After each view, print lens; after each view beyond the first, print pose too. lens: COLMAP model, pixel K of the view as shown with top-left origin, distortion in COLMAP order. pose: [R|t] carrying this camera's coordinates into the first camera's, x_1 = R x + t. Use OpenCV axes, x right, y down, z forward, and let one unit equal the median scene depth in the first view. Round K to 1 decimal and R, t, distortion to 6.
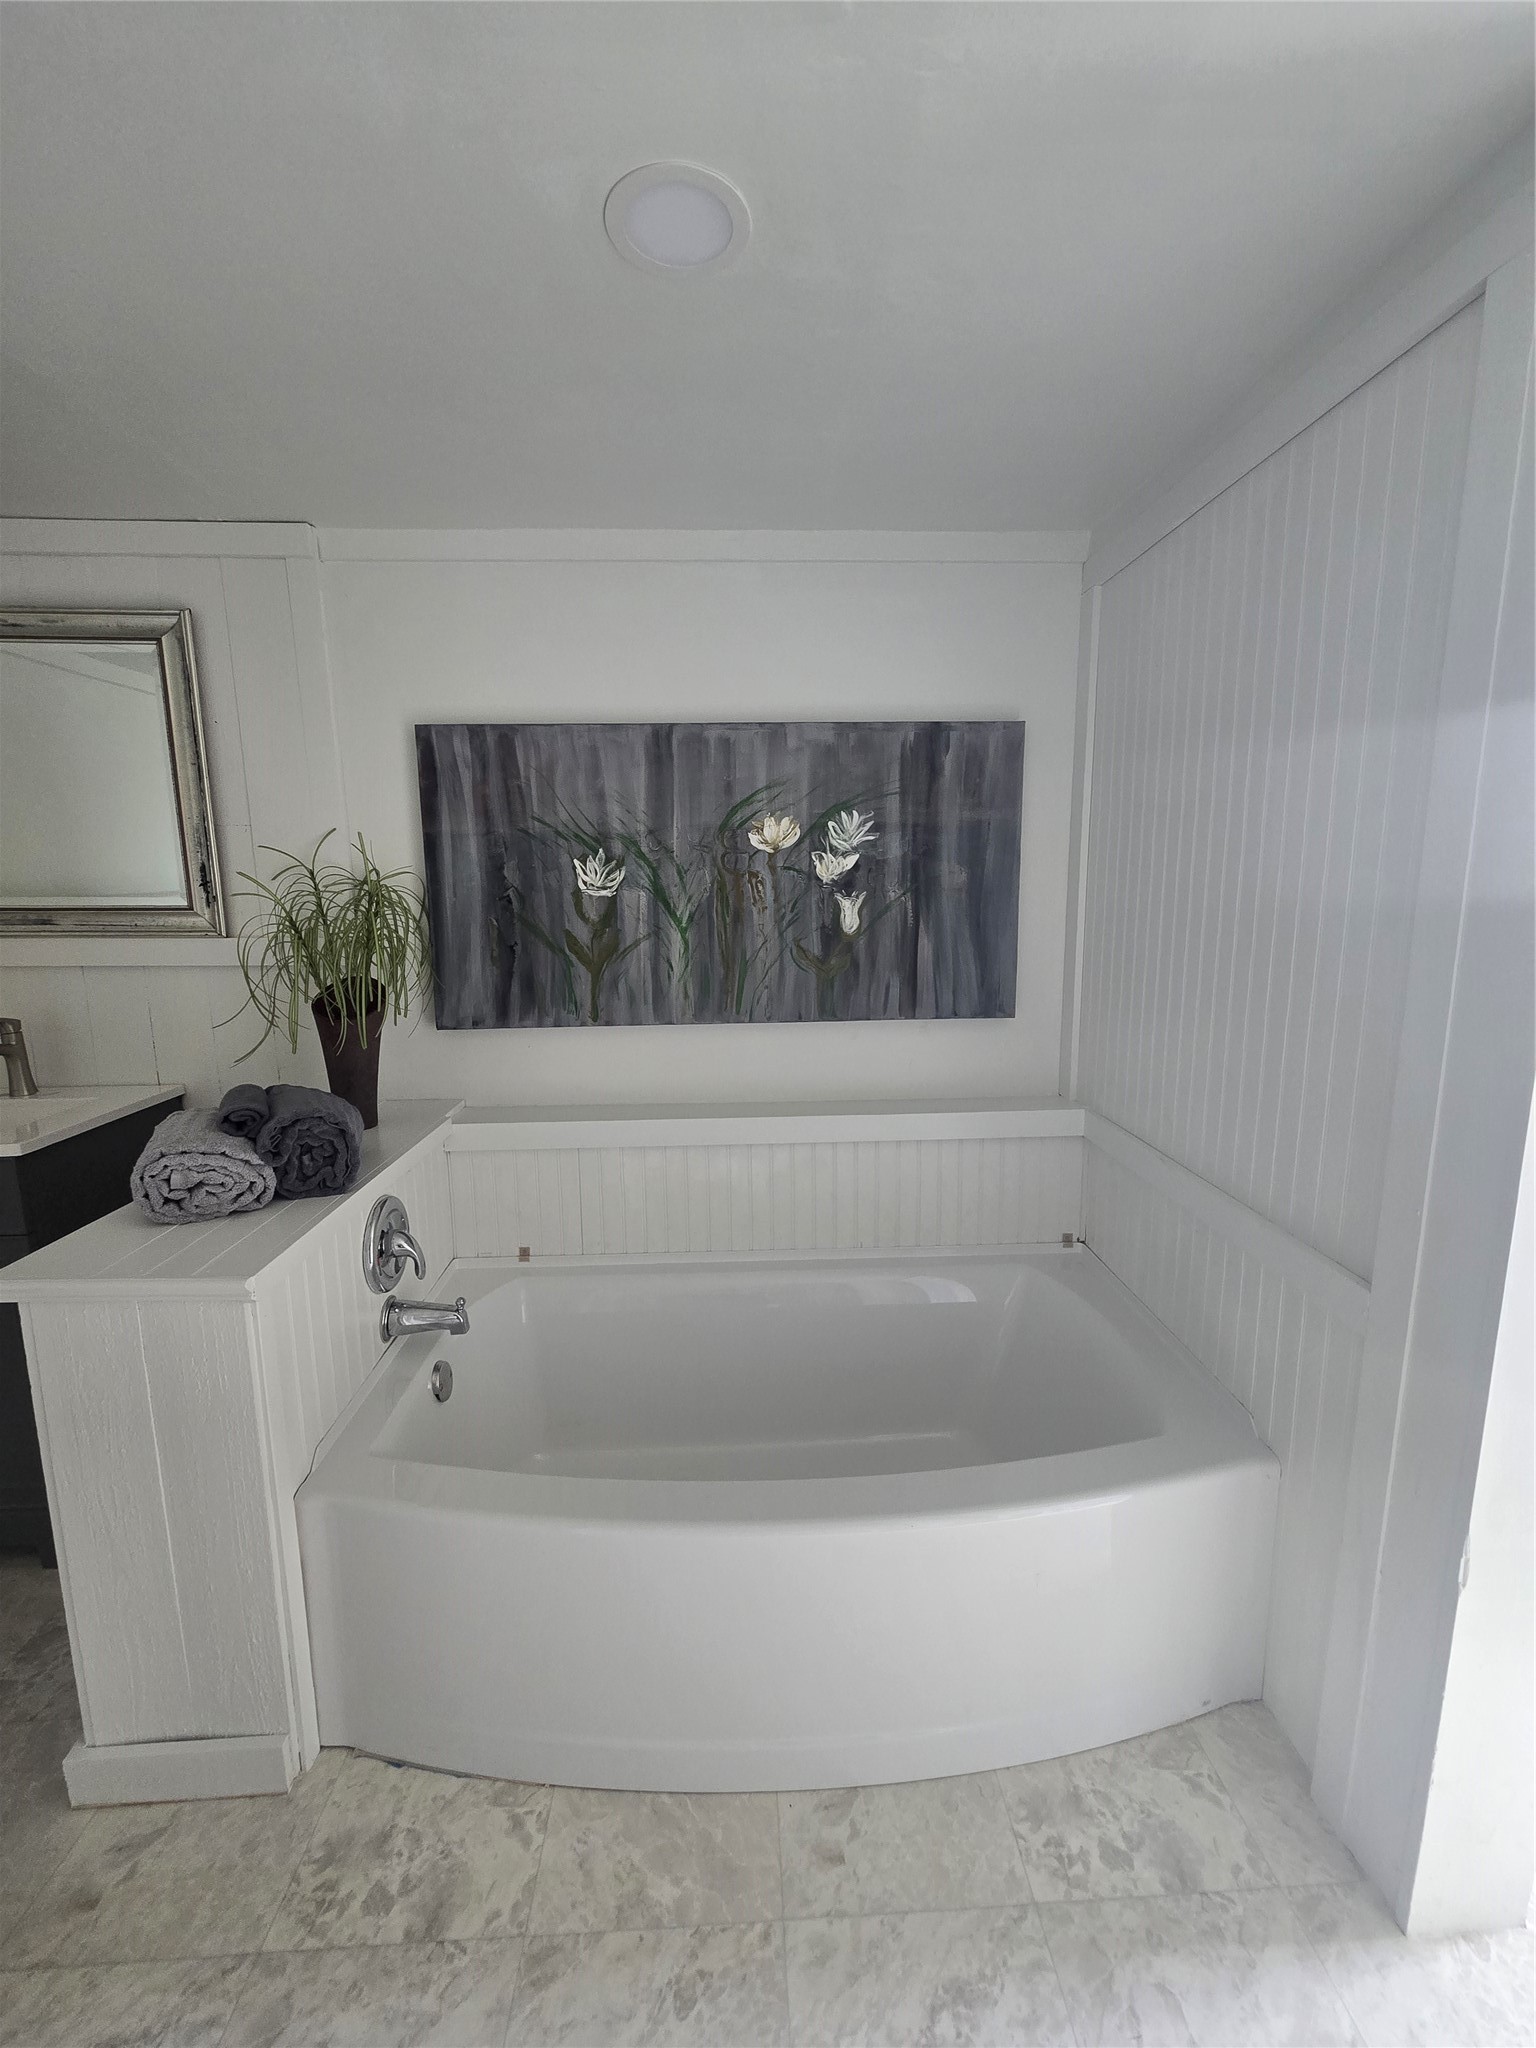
lens RADIAL K [[848.6, 0, 768.0], [0, 848.6, 1024.0], [0, 0, 1]] dist [0.000470, 0.000574]
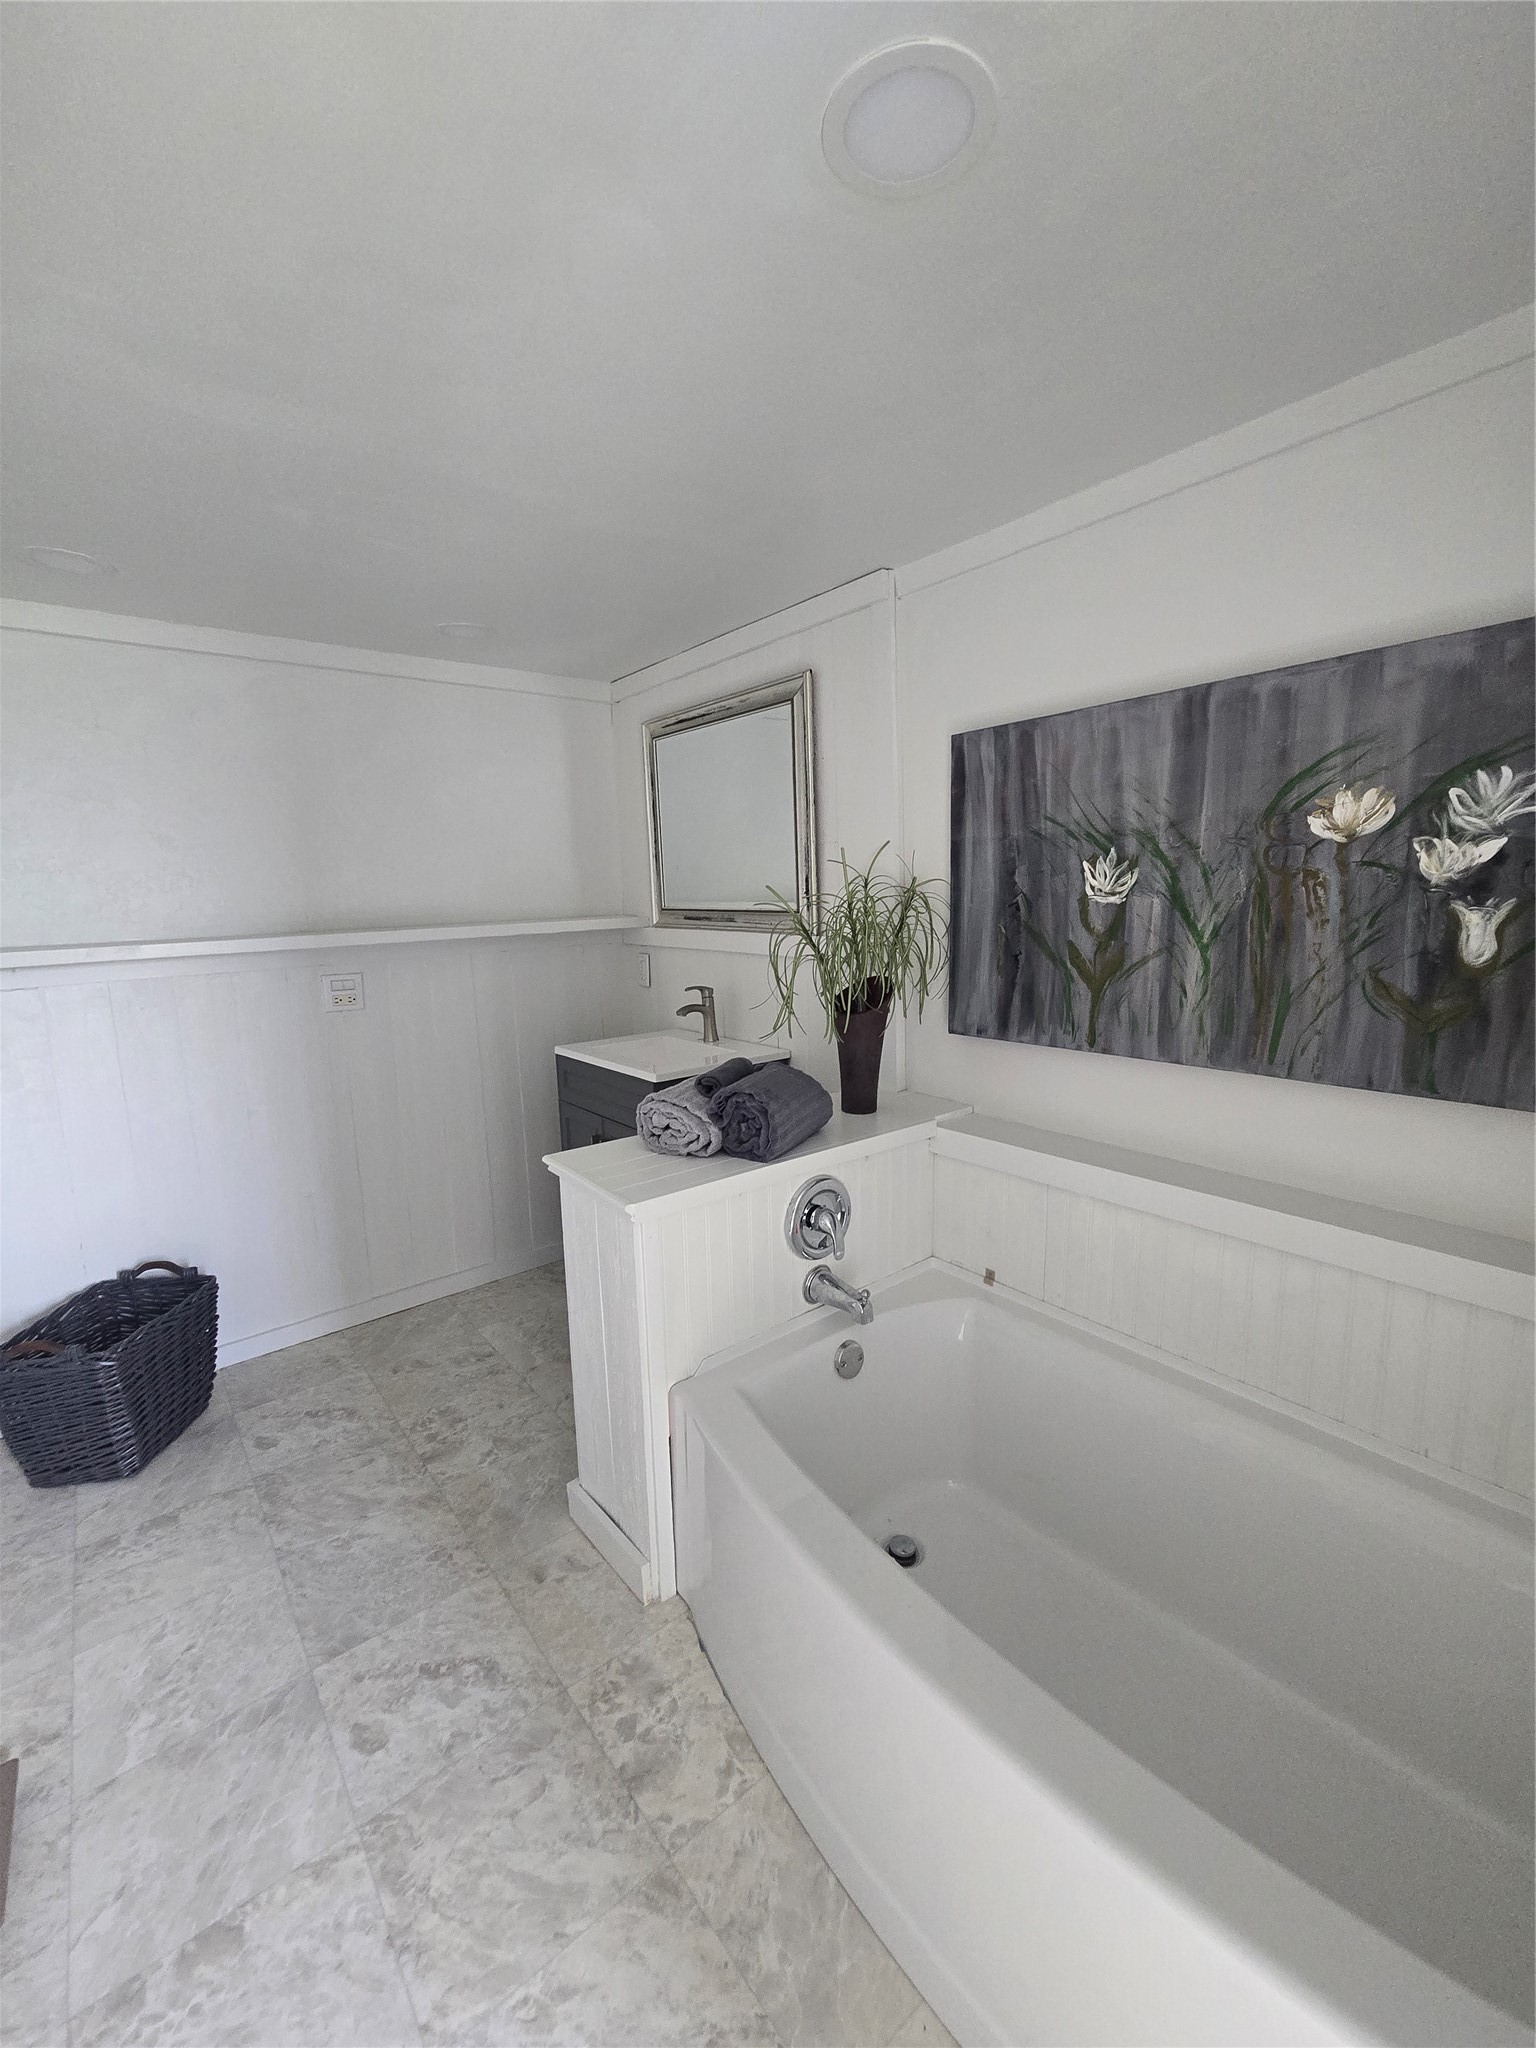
lens RADIAL K [[848.6, 0, 768.0], [0, 848.6, 1024.0], [0, 0, 1]] dist [0.000470, 0.000574]
pose [[0.589941, 0.120347, -0.798427, 0.302020], [-0.109244, 0.991635, 0.068750, -0.051221], [0.800022, 0.046665, 0.598153, 0.217810]]
